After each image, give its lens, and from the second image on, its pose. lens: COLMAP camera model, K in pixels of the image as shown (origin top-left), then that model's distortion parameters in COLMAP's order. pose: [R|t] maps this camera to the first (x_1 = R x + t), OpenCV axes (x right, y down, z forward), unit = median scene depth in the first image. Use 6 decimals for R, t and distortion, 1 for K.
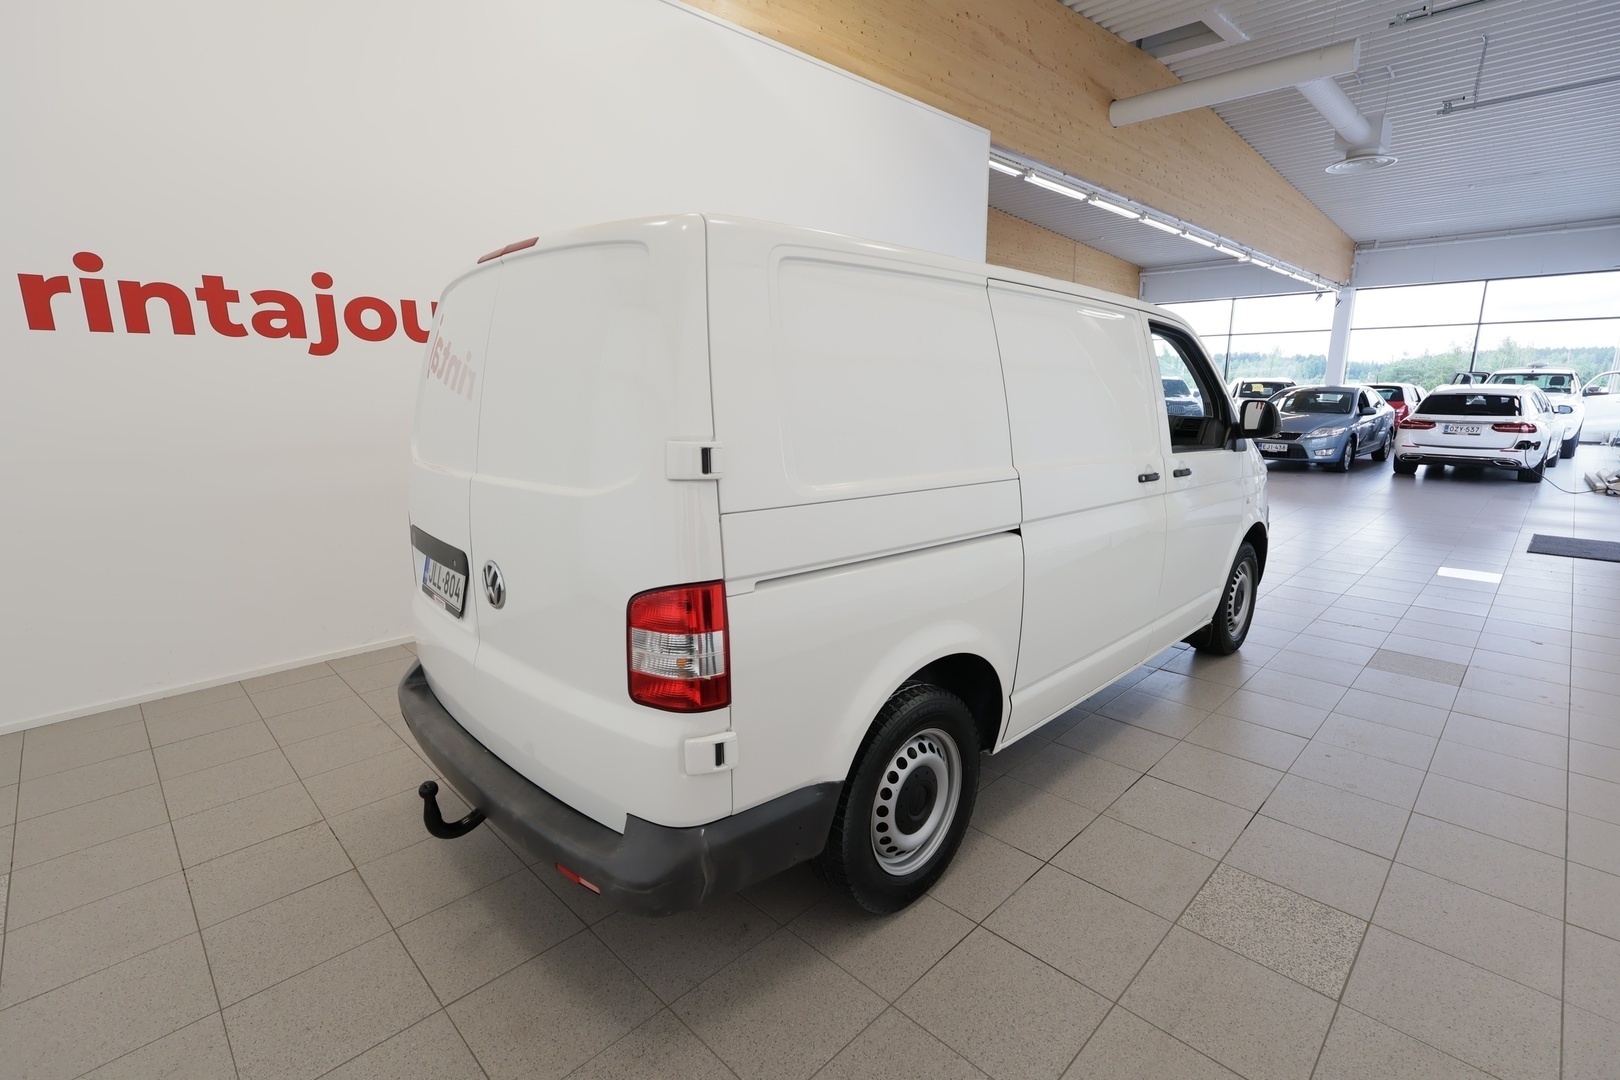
lens RADIAL K [[746.5, 0, 822.5], [0, 746.5, 544.3], [0, 0, 1]] dist [-0.008131, -0.000297]
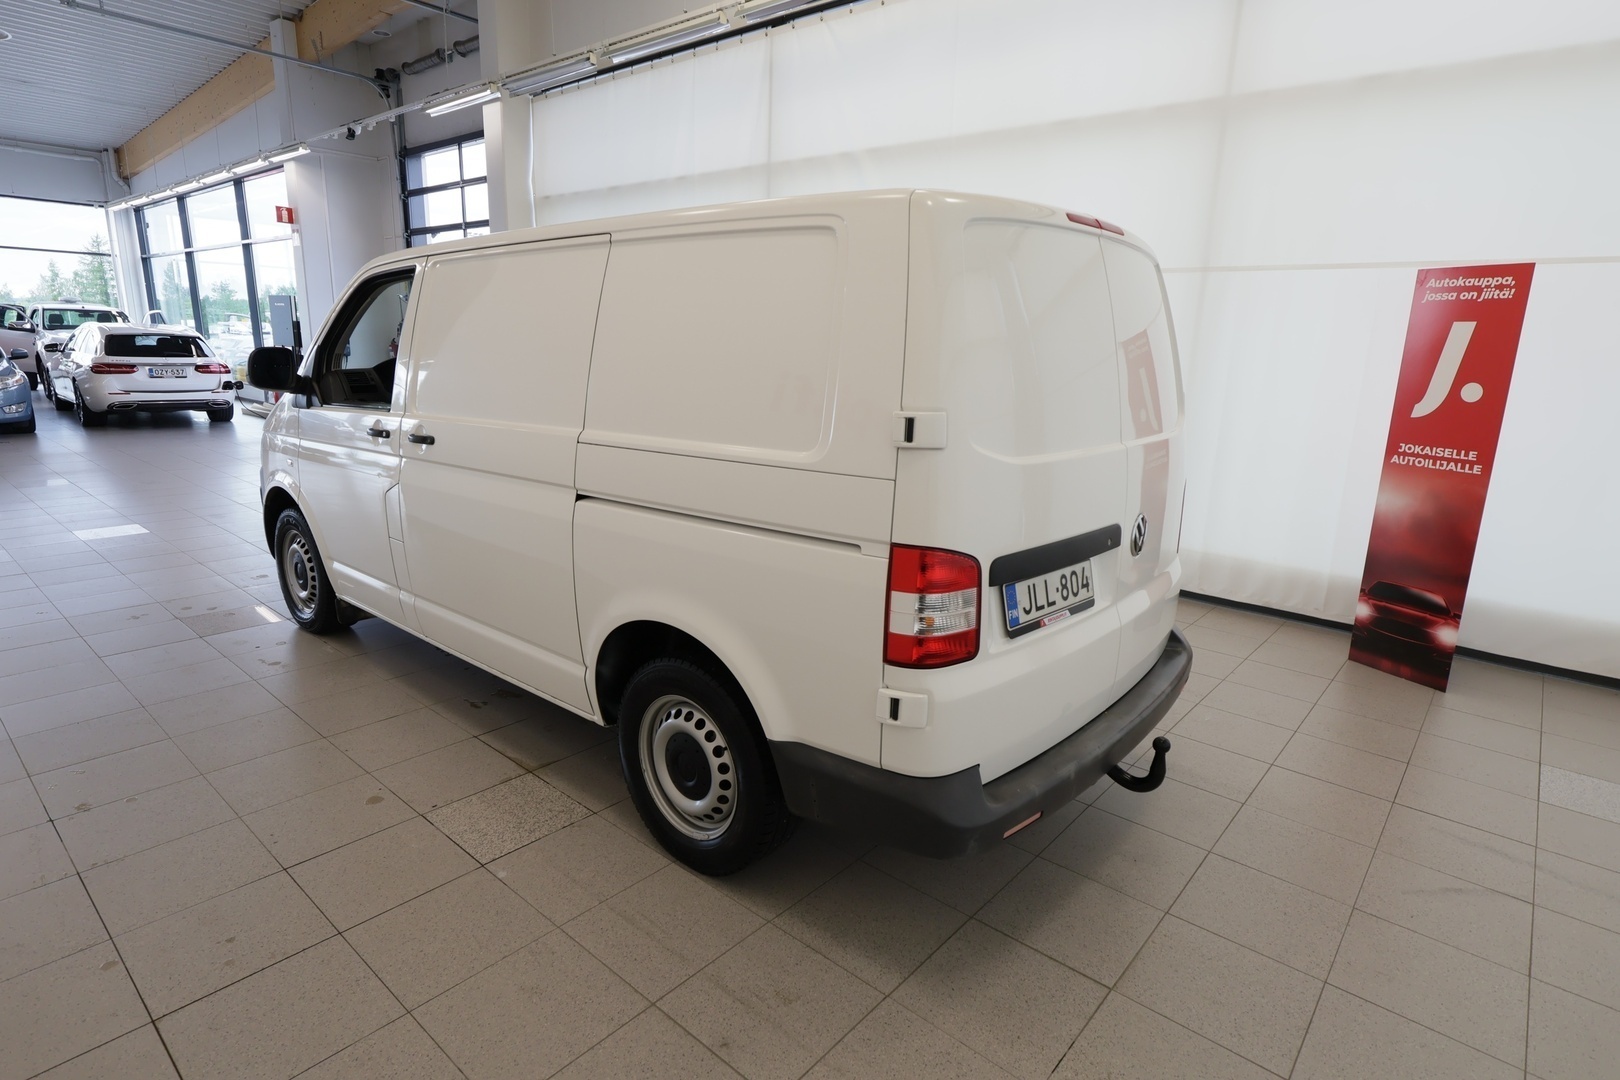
lens RADIAL K [[853.7, 0, 814.7], [0, 853.7, 539.7], [0, 0, 1]] dist [-0.005714, 0.000627]
pose [[-0.074315, -0.222894, 0.972006, -0.339201], [0.176948, 0.956287, 0.232818, -0.066663], [-0.981411, 0.189296, -0.031626, 0.310139]]
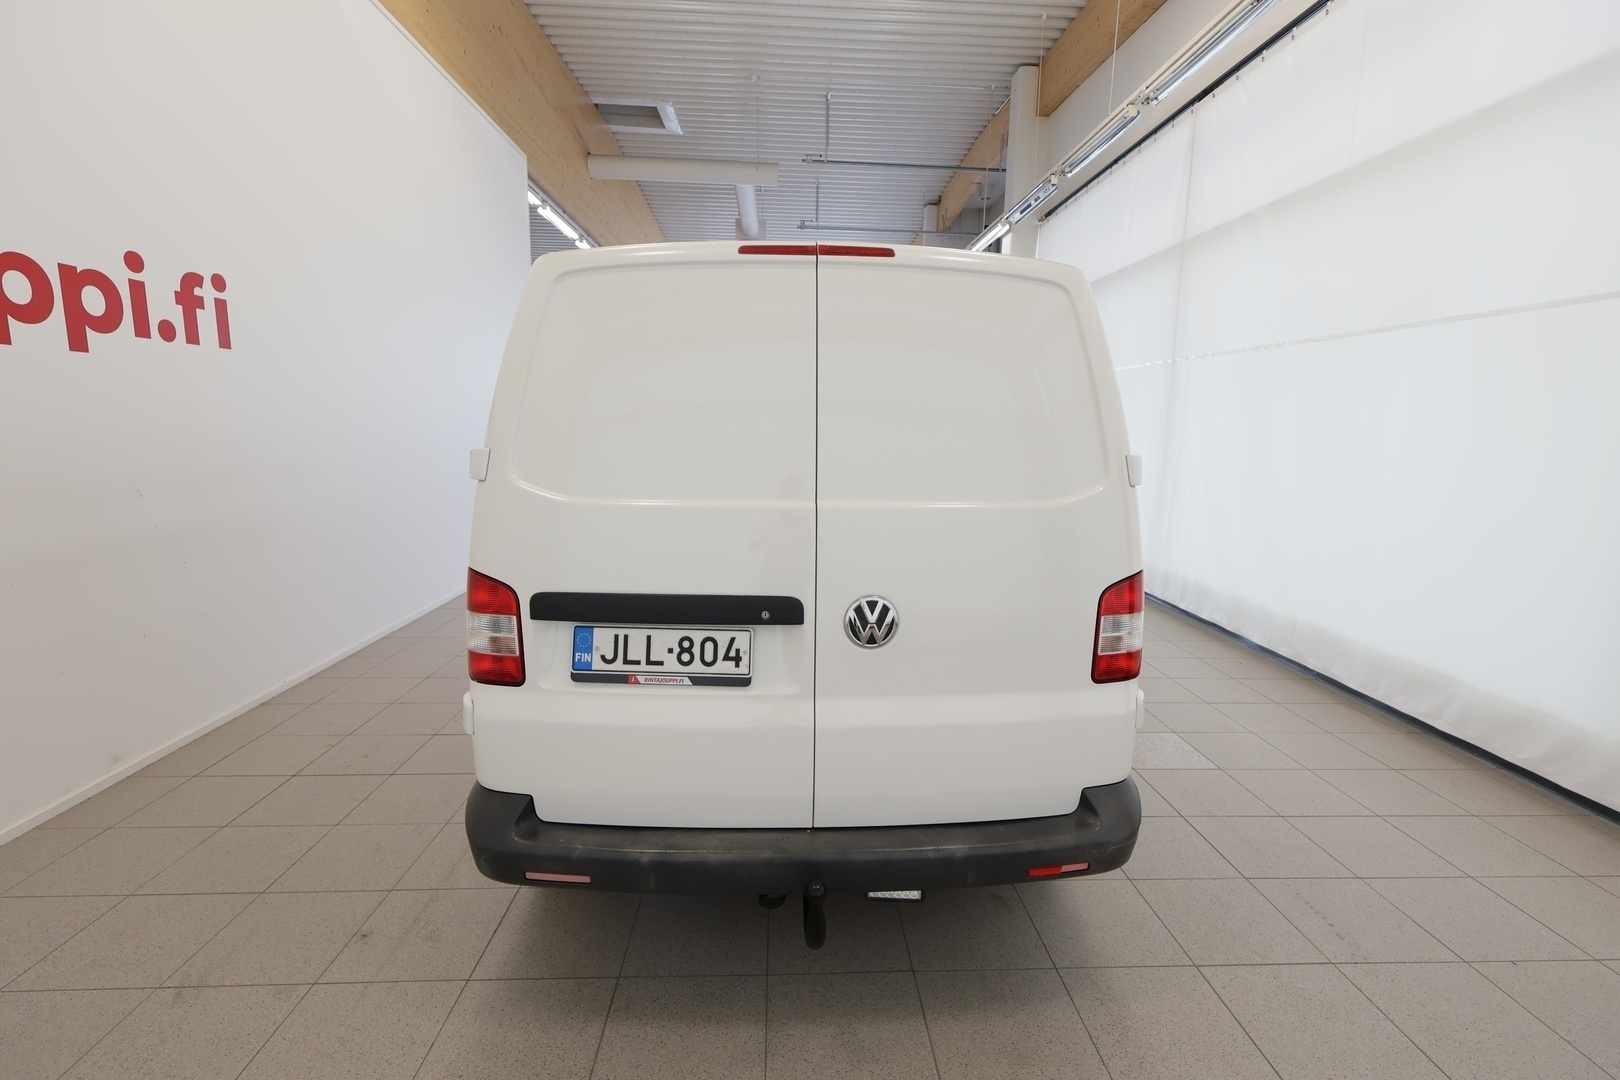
lens RADIAL K [[746.5, 0, 810.6], [0, 746.5, 547.2], [0, 0, 1]] dist [-0.008131, -0.000297]
pose [[0.672384, -0.101670, 0.733187, -0.231284], [0.132245, 0.991085, 0.016155, -0.011897], [-0.728293, 0.086098, 0.679835, 0.089090]]
